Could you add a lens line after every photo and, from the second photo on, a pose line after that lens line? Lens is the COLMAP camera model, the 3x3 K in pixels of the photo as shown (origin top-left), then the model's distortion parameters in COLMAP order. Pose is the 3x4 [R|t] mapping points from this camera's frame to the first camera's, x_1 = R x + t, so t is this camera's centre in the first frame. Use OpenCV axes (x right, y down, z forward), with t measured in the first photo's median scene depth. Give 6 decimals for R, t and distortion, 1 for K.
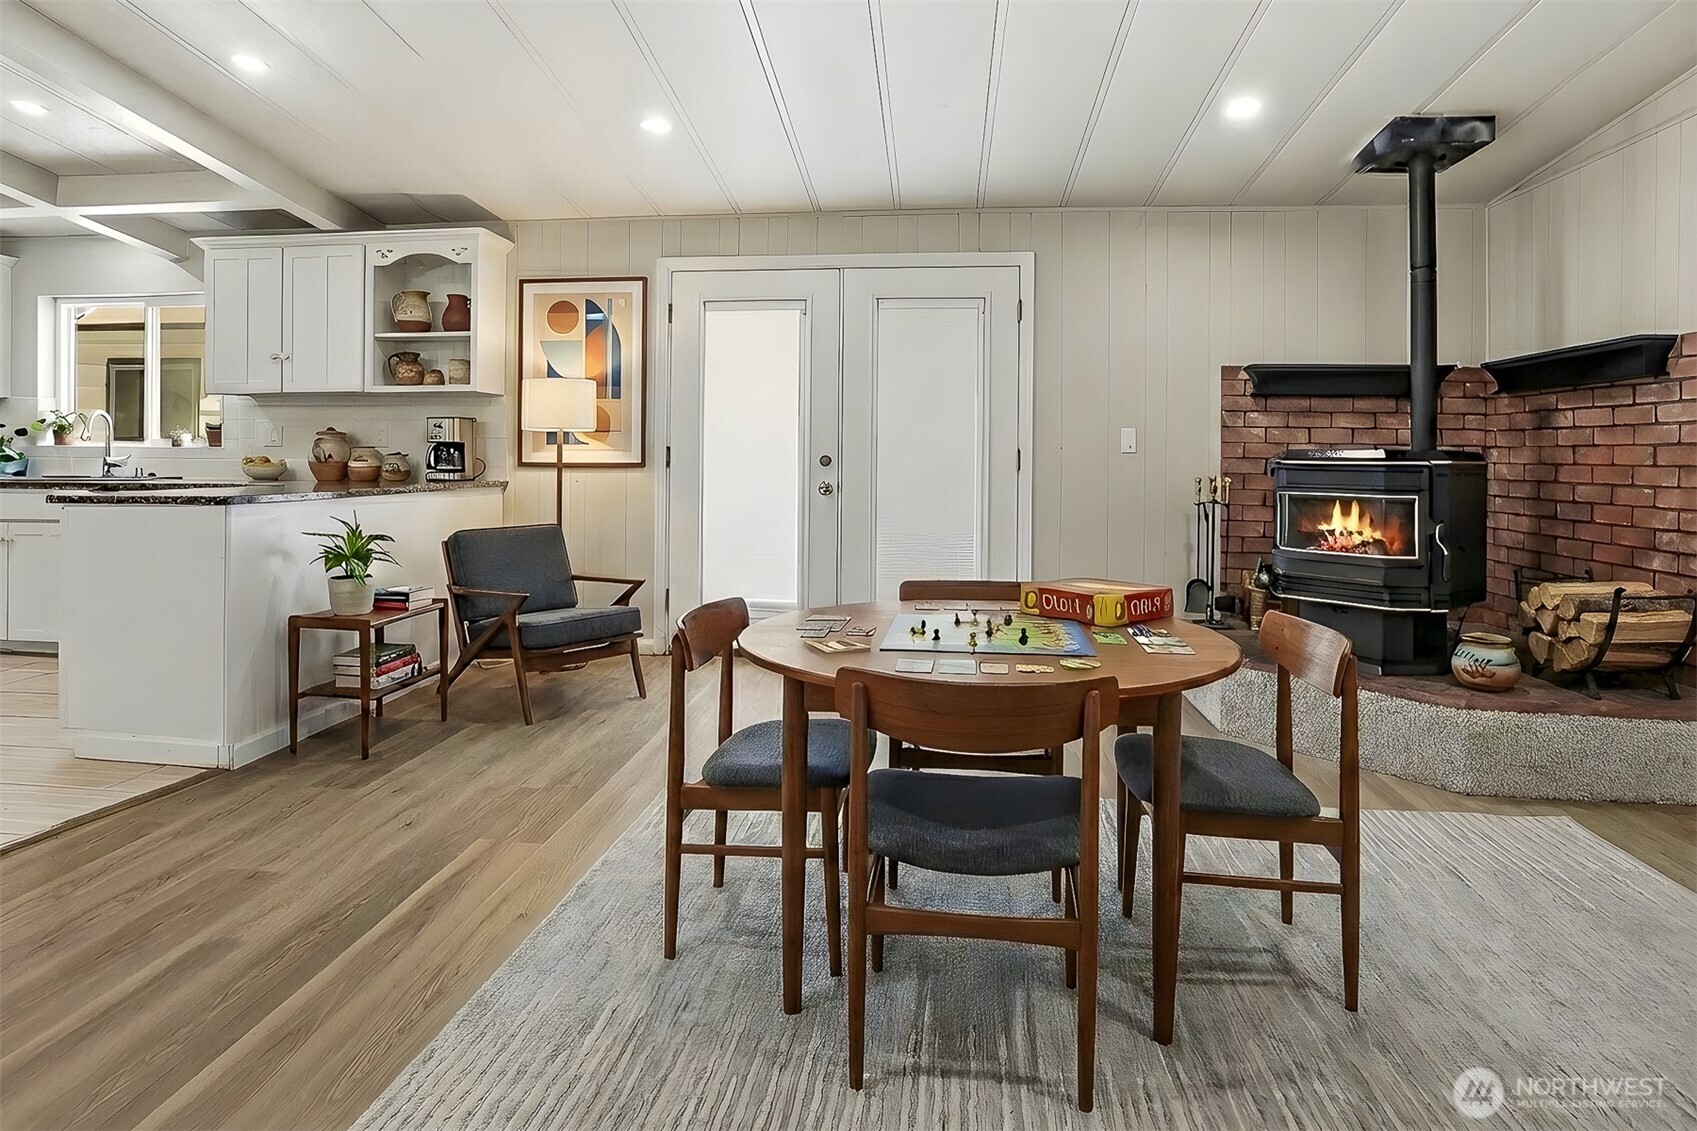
lens RADIAL K [[857.0, 0, 849.8], [0, 857.0, 460.6], [0, 0, 1]] dist [-0.059576, 0.031431]
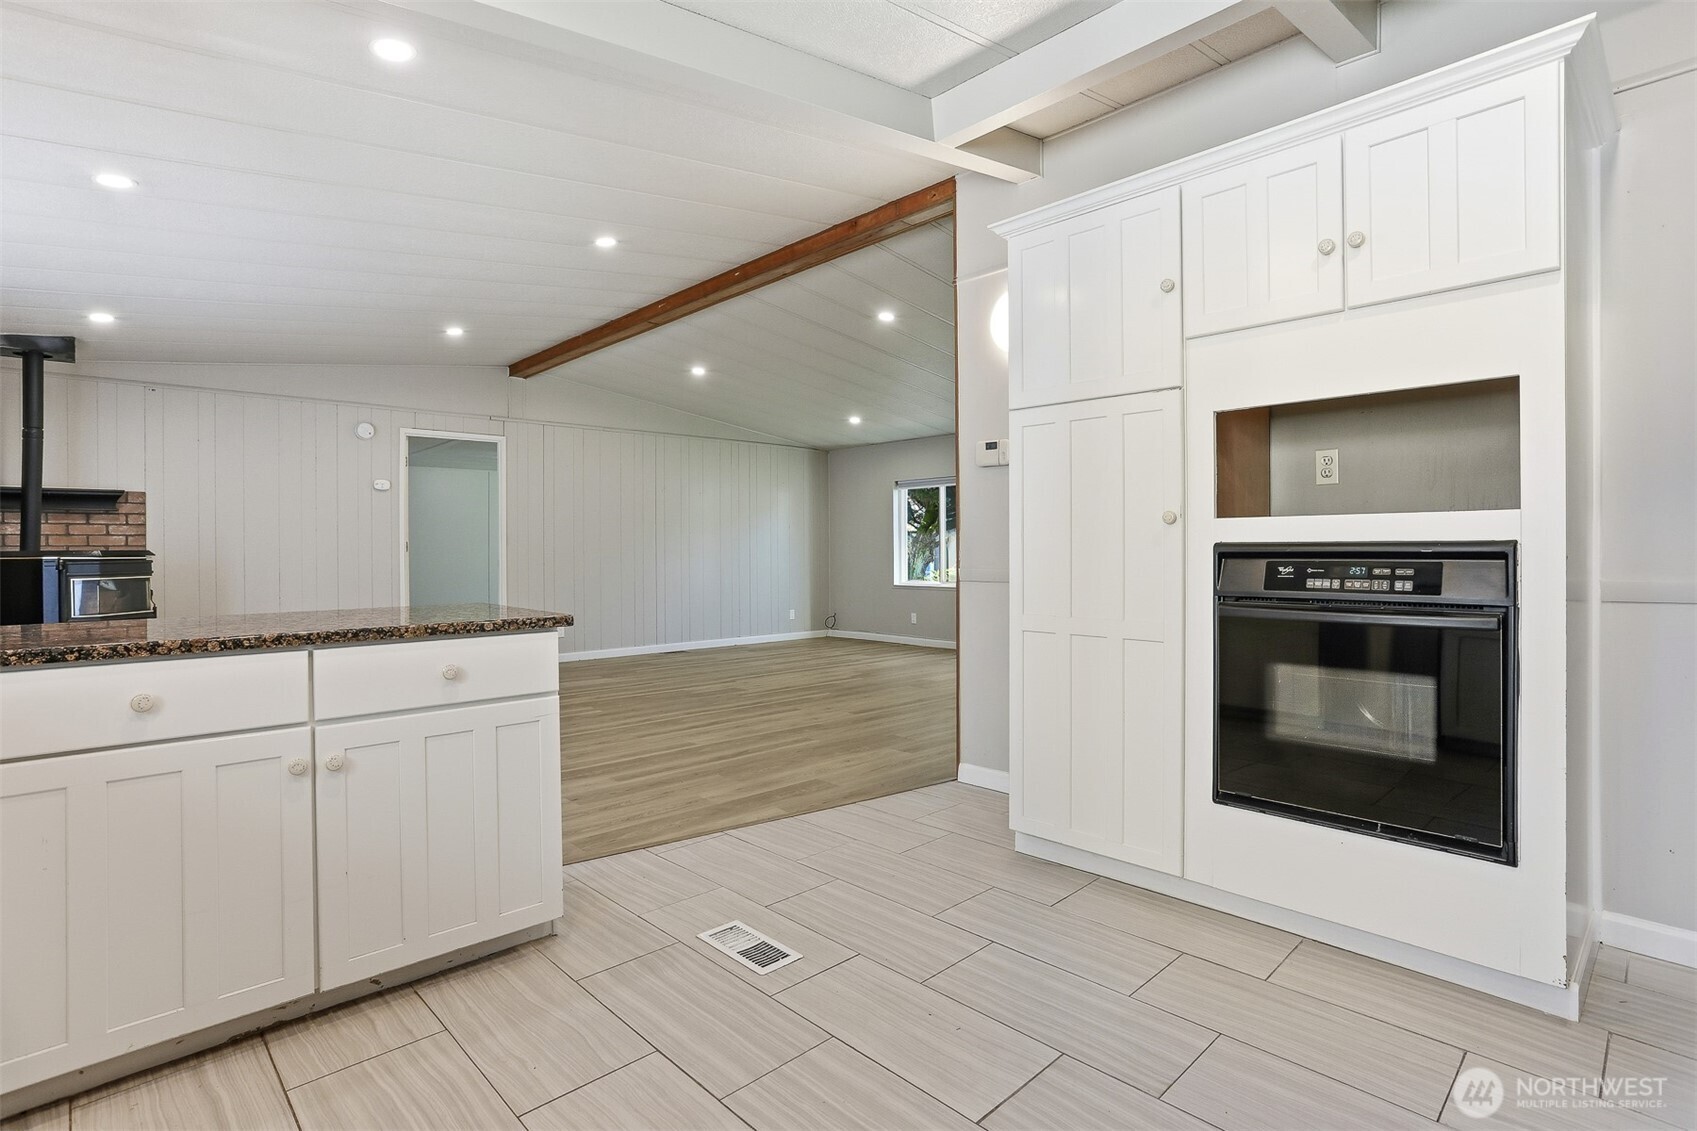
lens RADIAL K [[834.5, 0, 841.0], [0, 834.5, 550.3], [0, 0, 1]] dist [-0.043591, 0.023835]
pose [[-0.754921, -0.006877, 0.655780, -1.150591], [0.005283, 0.999849, 0.016566, -0.023671], [-0.655795, 0.015970, -0.754770, 0.976718]]
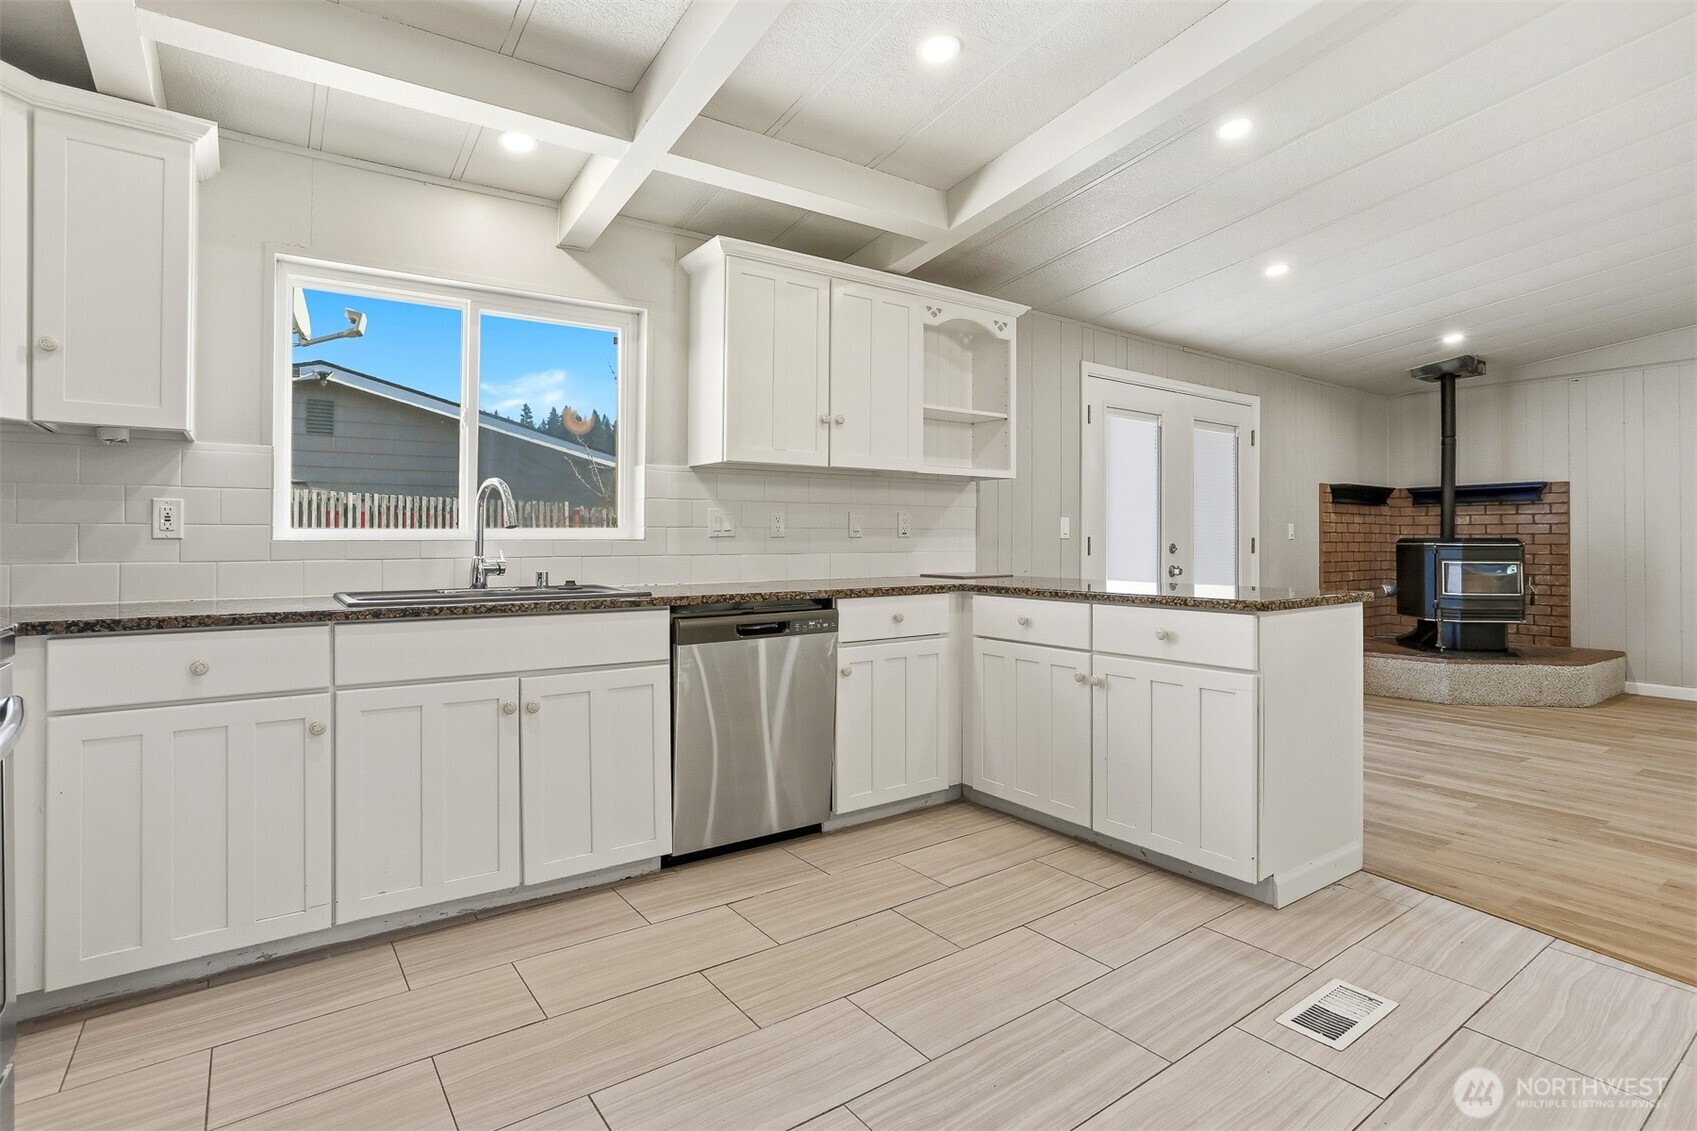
lens RADIAL K [[834.3, 0, 833.1], [0, 834.3, 535.6], [0, 0, 1]] dist [-0.061702, 0.026445]
pose [[0.754606, -0.005560, 0.656155, -1.249351], [0.010878, 0.999933, -0.004037, -0.019077], [-0.656088, 0.010184, 0.754616, 0.463540]]
